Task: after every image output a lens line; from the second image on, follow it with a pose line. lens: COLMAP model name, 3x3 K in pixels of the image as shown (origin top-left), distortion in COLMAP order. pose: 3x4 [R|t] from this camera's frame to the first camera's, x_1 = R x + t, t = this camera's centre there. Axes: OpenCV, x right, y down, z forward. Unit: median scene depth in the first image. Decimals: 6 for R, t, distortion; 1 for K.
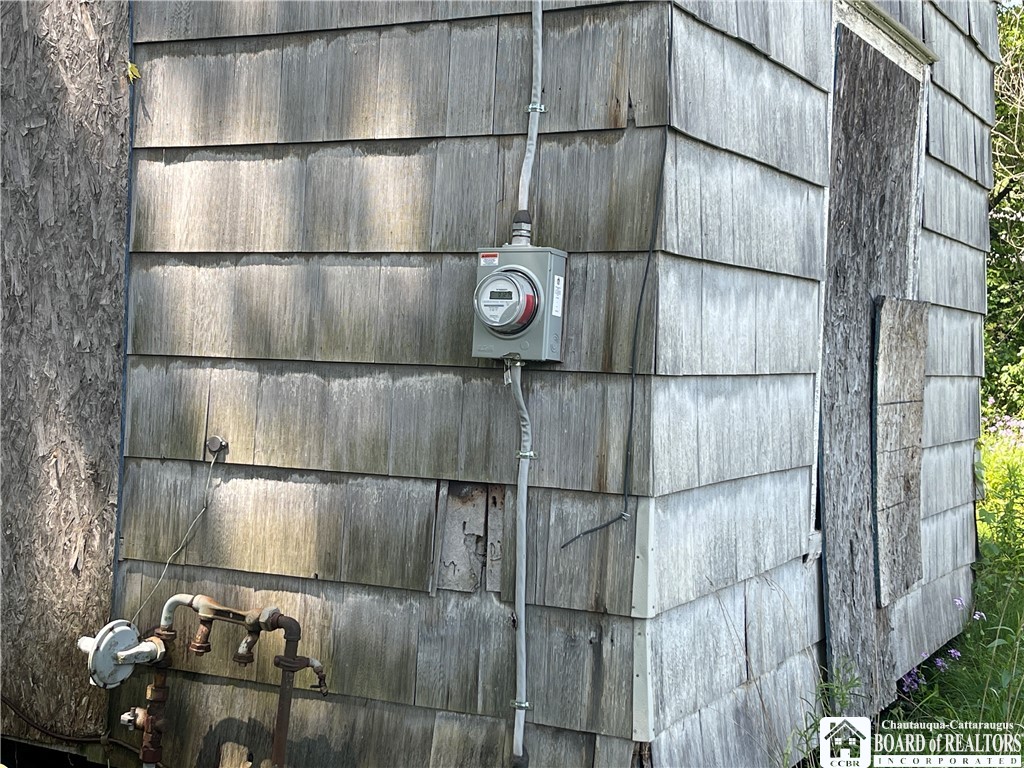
lens RADIAL K [[1565.1, 0, 504.0], [0, 1565.1, 383.1], [0, 0, 1]] dist [0.053140, 0.000000]
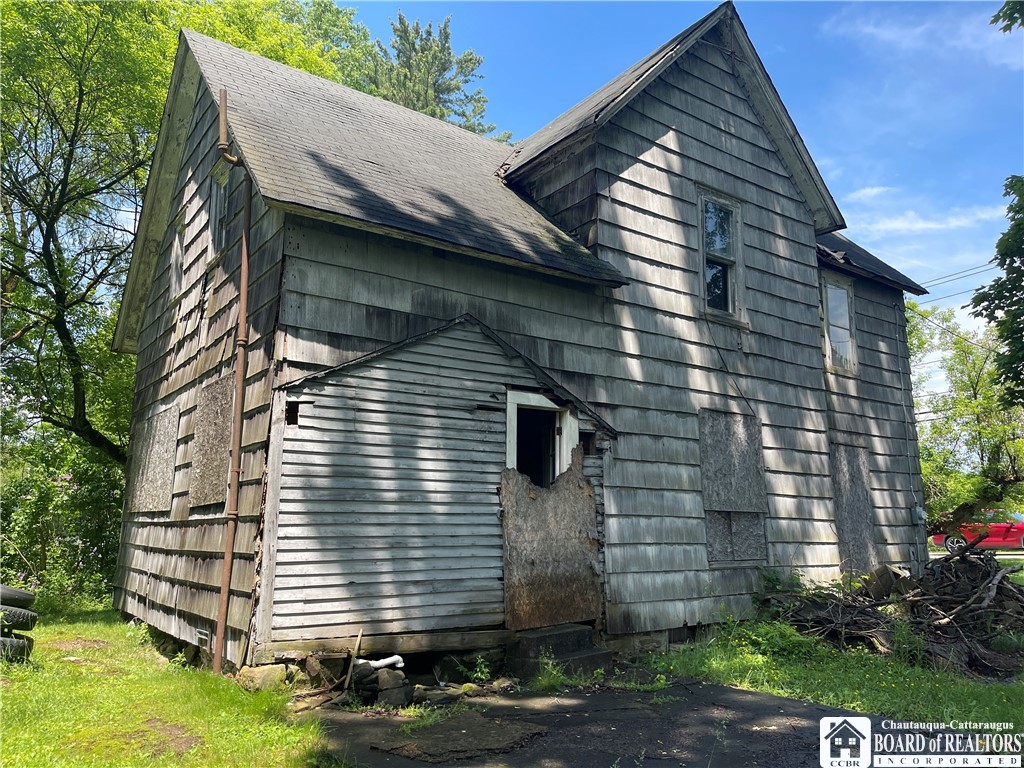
lens RADIAL K [[774.1, 0, 509.5], [0, 774.1, 376.7], [0, 0, 1]] dist [0.034701, -0.018116]
pose [[0.461650, 0.147984, 0.874631, -3.616445], [0.032235, 0.982537, -0.183255, -0.075177], [-0.886476, 0.112794, 0.448818, 0.929083]]
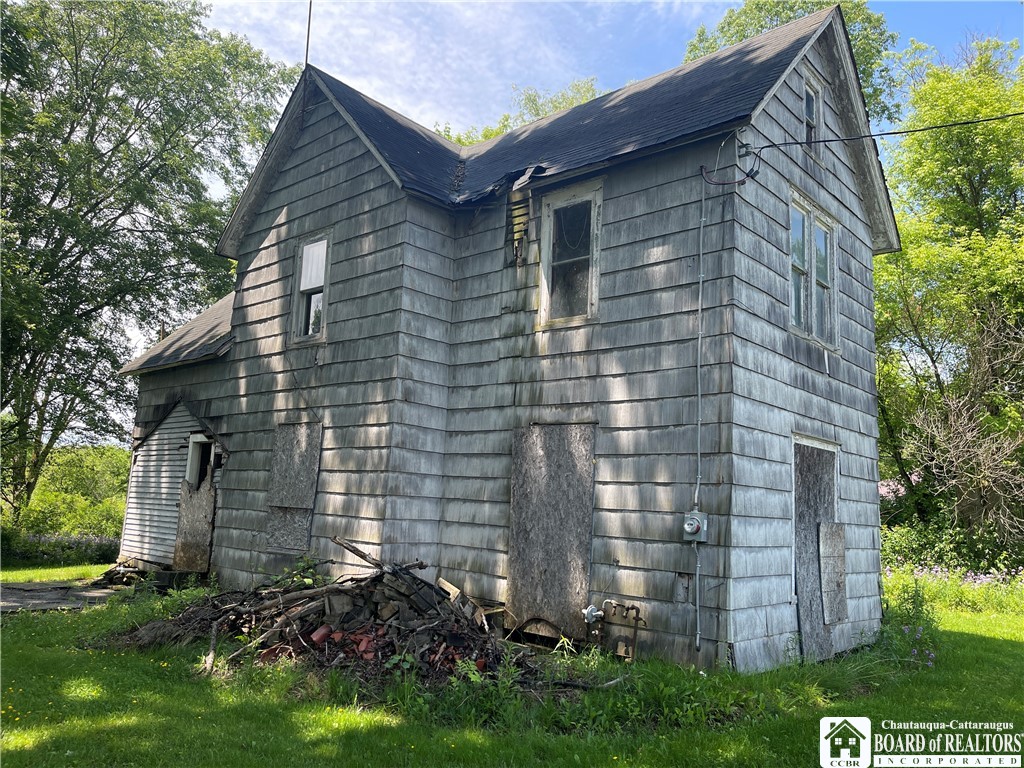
lens RADIAL K [[774.1, 0, 501.5], [0, 774.1, 384.8], [0, 0, 1]] dist [0.034701, -0.018116]
pose [[0.962077, -0.022172, -0.271874, 0.072088], [-0.030302, 0.981835, -0.187302, -0.017928], [0.271089, 0.188437, 0.943929, -0.957037]]
